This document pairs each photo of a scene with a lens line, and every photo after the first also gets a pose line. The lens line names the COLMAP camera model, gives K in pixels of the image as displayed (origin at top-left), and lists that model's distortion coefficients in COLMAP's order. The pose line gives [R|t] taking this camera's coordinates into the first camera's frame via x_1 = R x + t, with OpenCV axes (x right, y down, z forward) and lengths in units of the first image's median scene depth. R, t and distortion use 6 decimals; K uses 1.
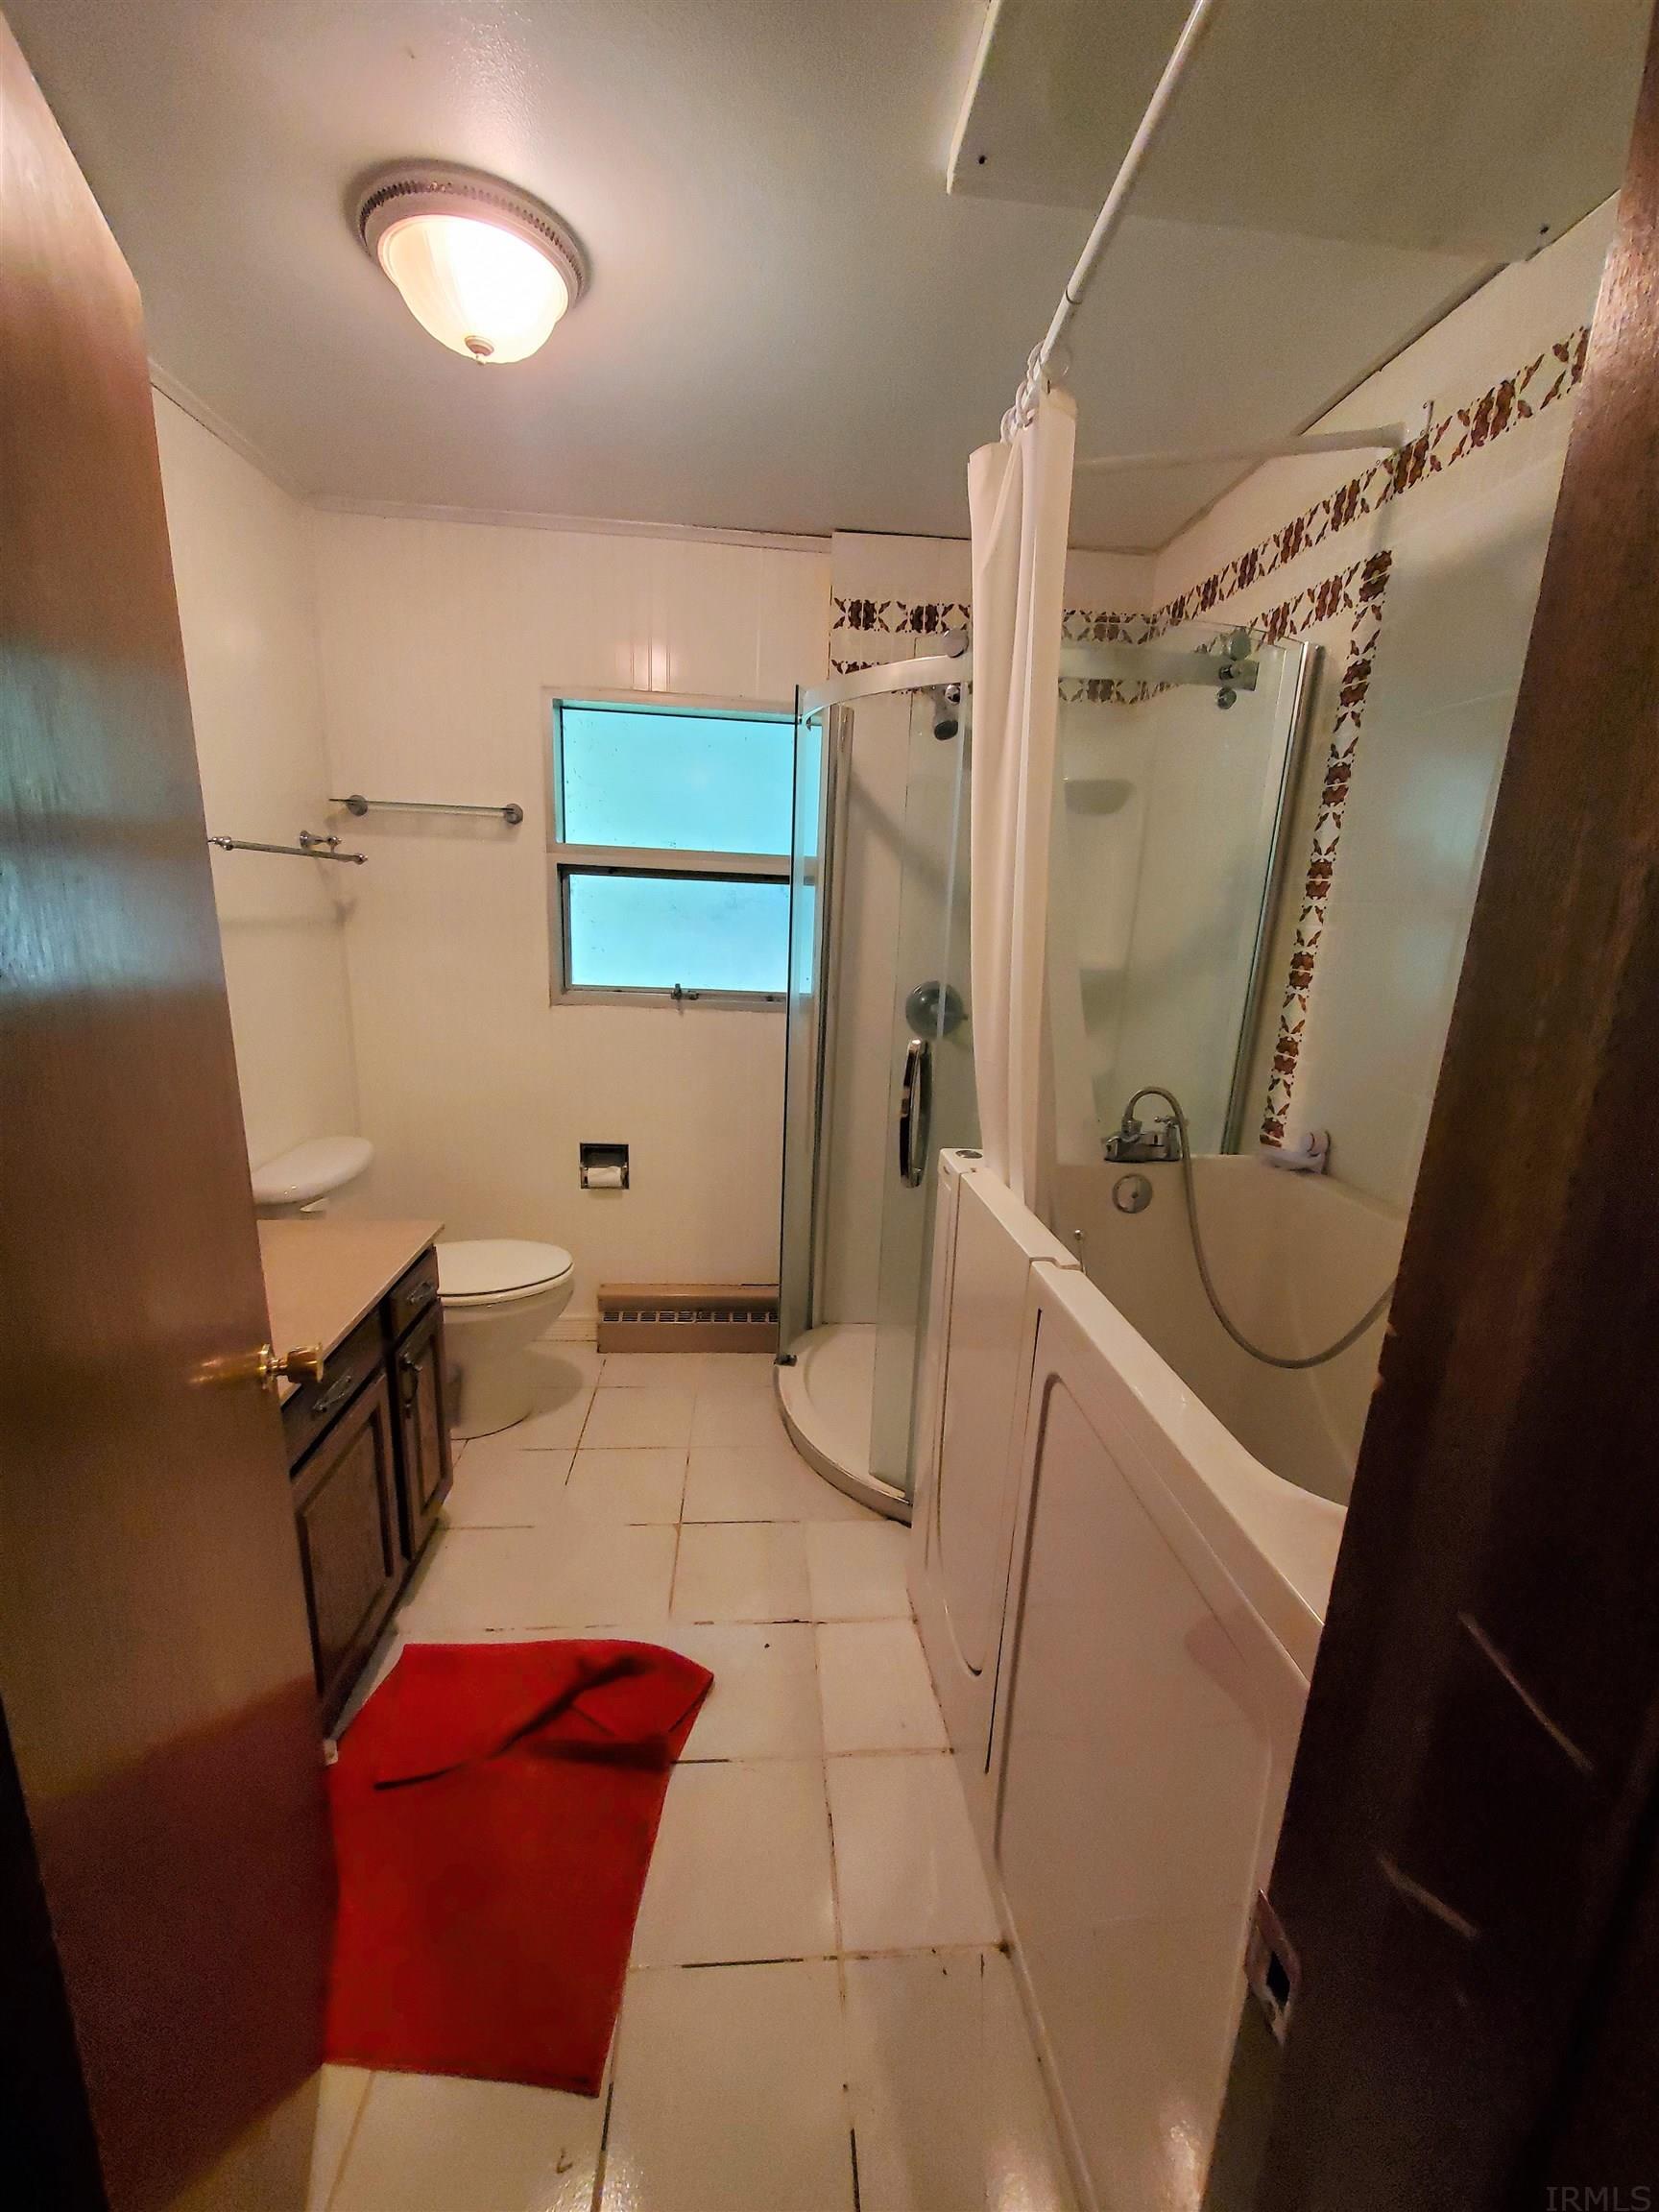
lens RADIAL K [[858.7, 0, 844.2], [0, 858.7, 1116.6], [0, 0, 1]] dist [0.009530, -0.001104]
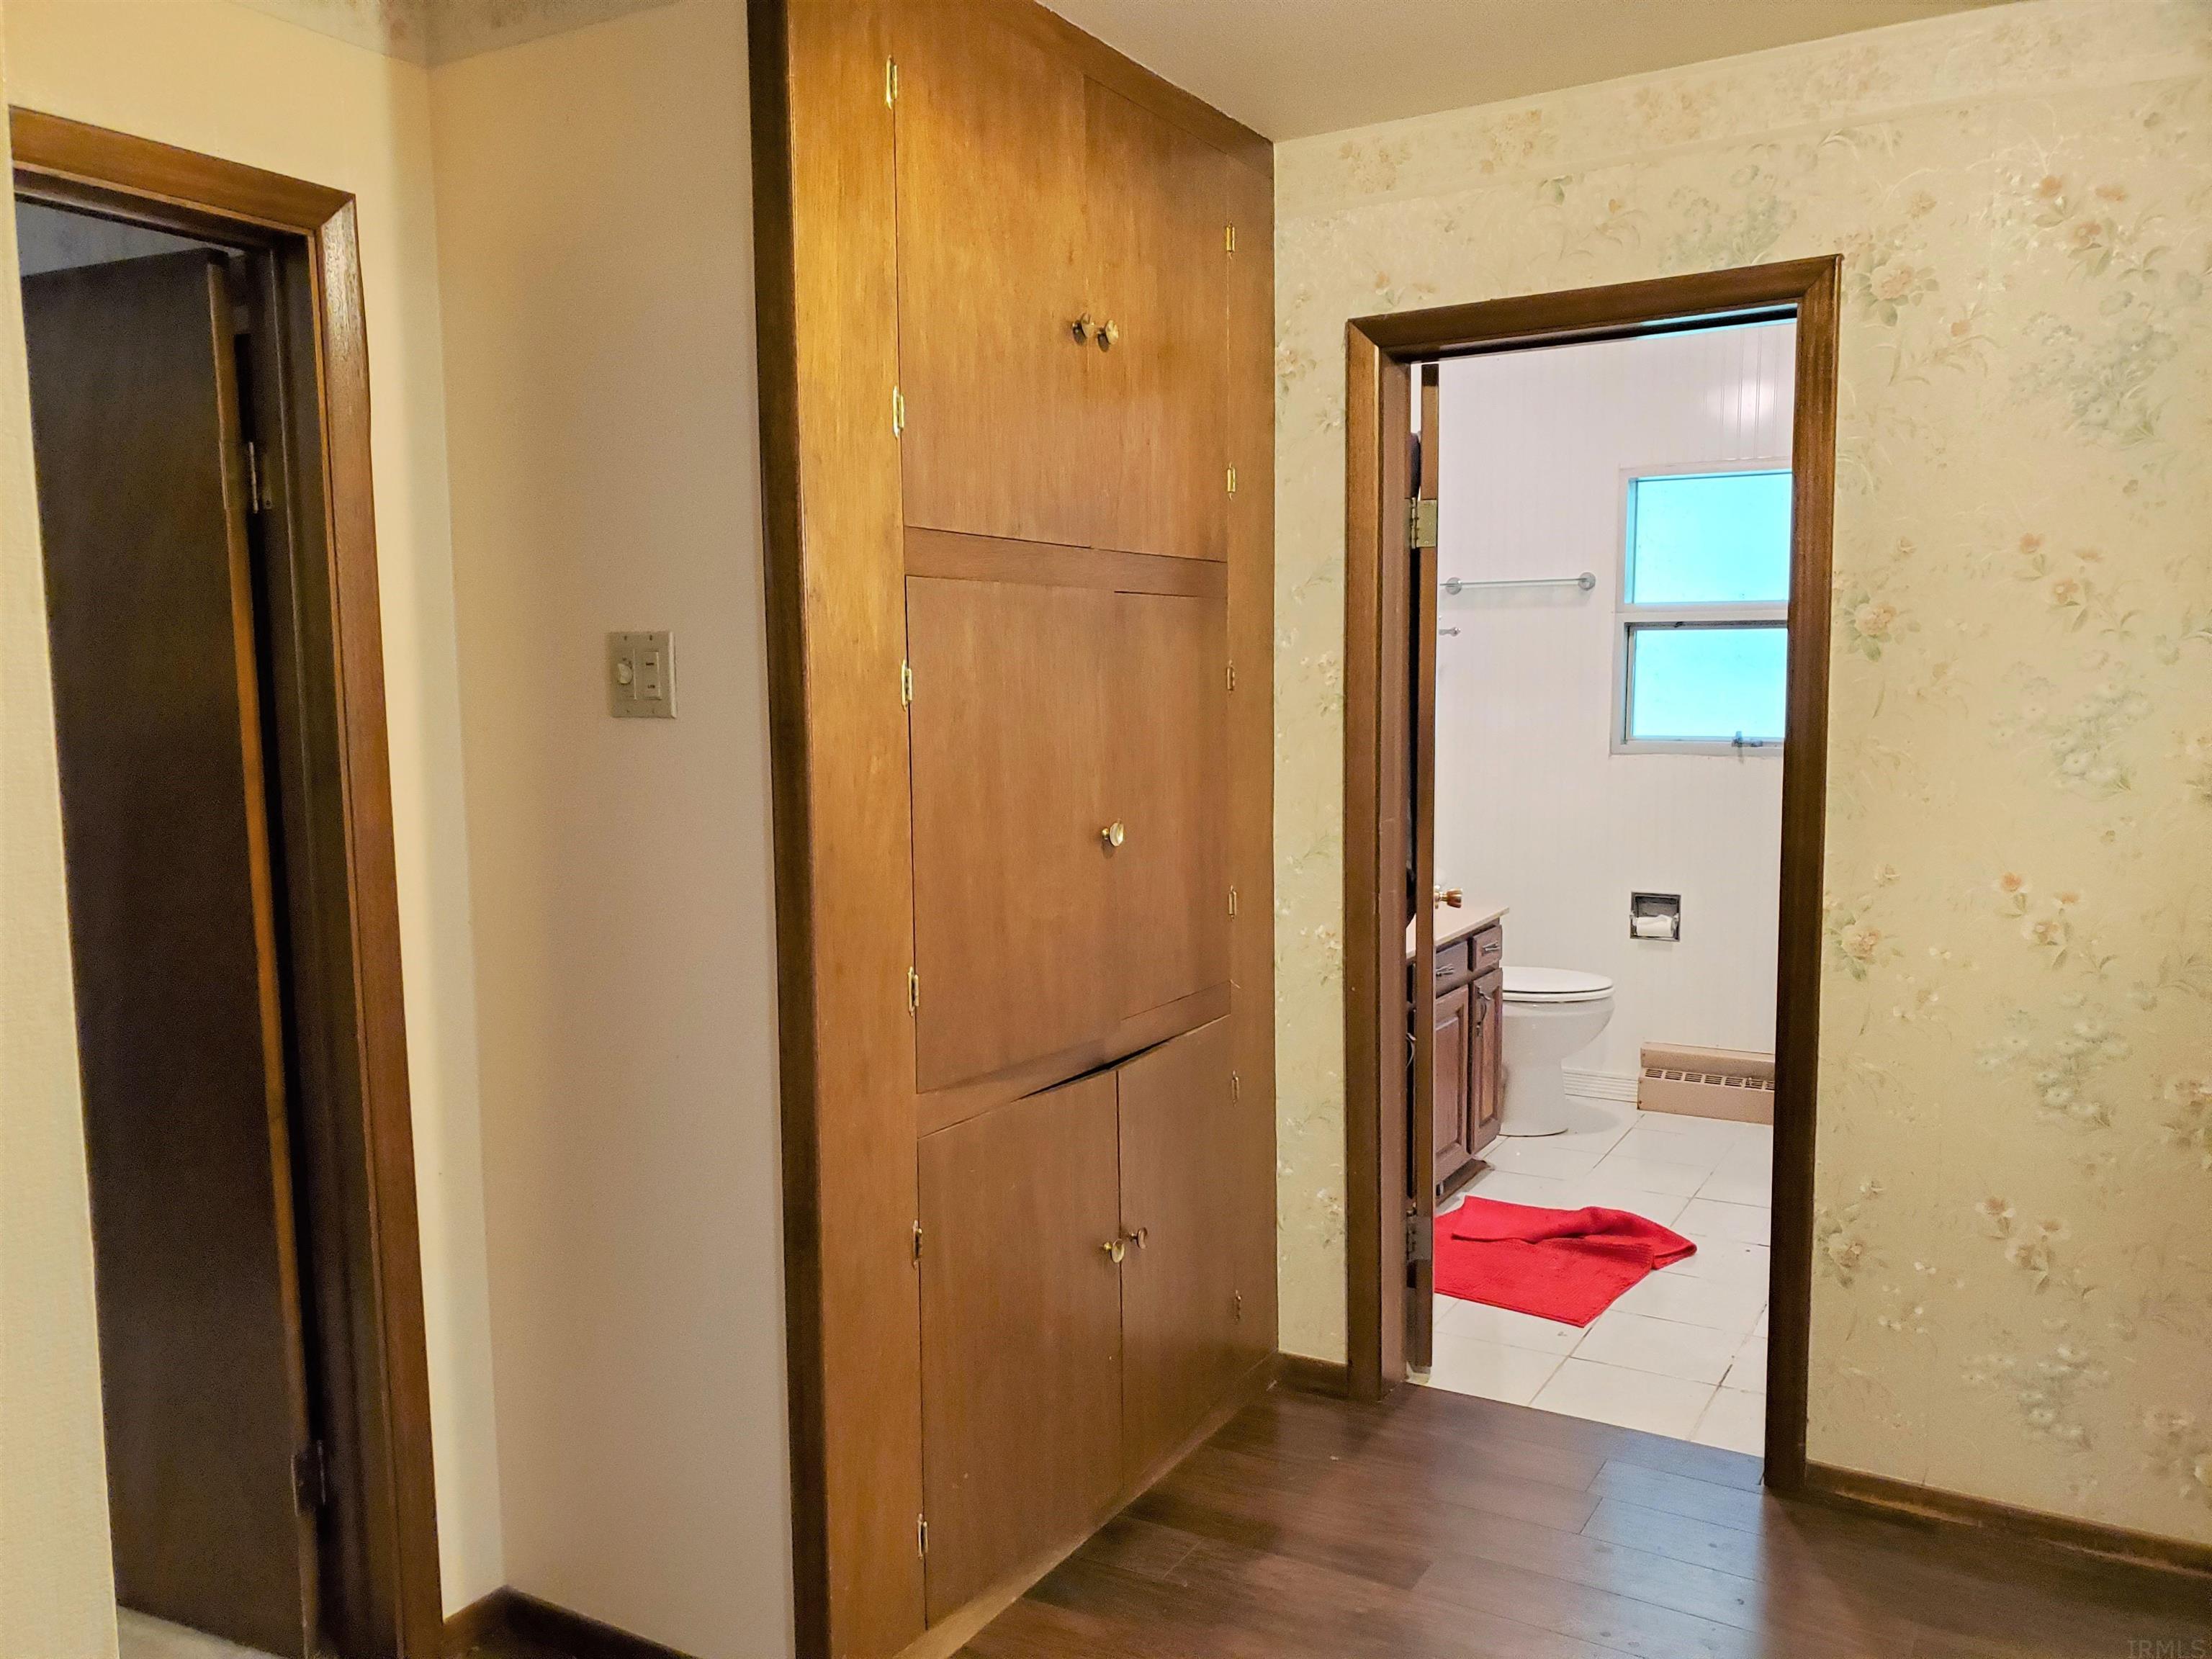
lens RADIAL K [[1700.9, 0, 1104.2], [0, 1700.9, 843.0], [0, 0, 1]] dist [0.006686, 0.006696]
pose [[0.800621, 0.003975, -0.599158, 0.396773], [-0.097400, 0.987541, -0.123597, 0.285713], [0.591202, 0.157312, 0.791033, -0.961088]]
